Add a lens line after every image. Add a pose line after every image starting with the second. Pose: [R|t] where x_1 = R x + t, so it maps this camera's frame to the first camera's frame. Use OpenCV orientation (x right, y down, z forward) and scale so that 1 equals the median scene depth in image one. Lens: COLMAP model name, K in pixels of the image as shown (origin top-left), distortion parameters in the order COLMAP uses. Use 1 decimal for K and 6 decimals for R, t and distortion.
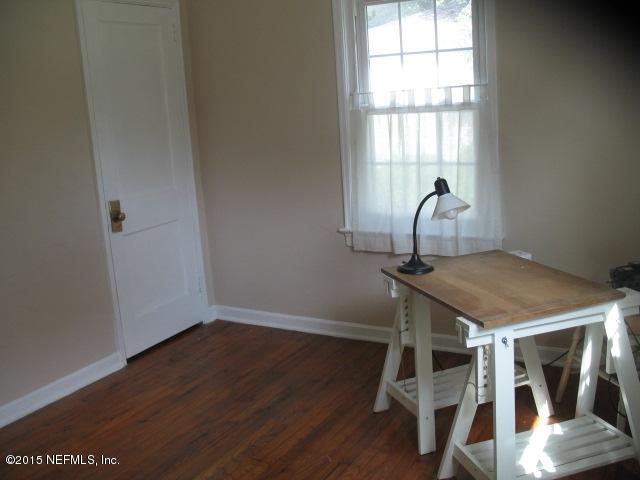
lens RADIAL K [[657.5, 0, 320.0], [0, 657.5, 240.0], [0, 0, 1]] dist [-0.203815, 0.218012]
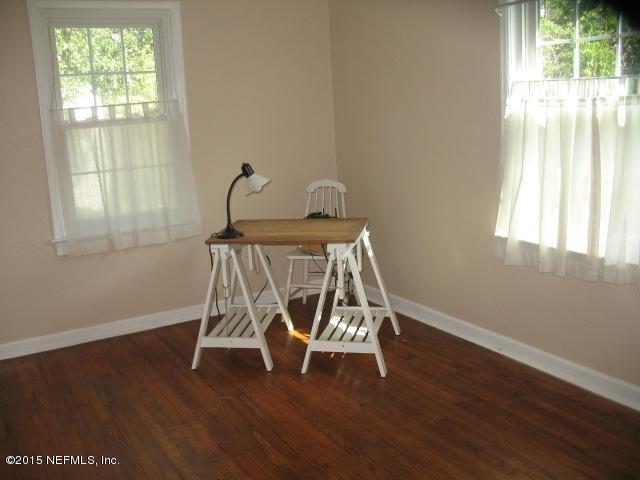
lens RADIAL K [[657.5, 0, 320.0], [0, 657.5, 240.0], [0, 0, 1]] dist [-0.203815, 0.218012]
pose [[0.488395, -0.140006, 0.861318, -0.707500], [0.197682, 0.979136, 0.047066, 0.021295], [-0.849937, 0.147280, 0.505882, 0.151238]]
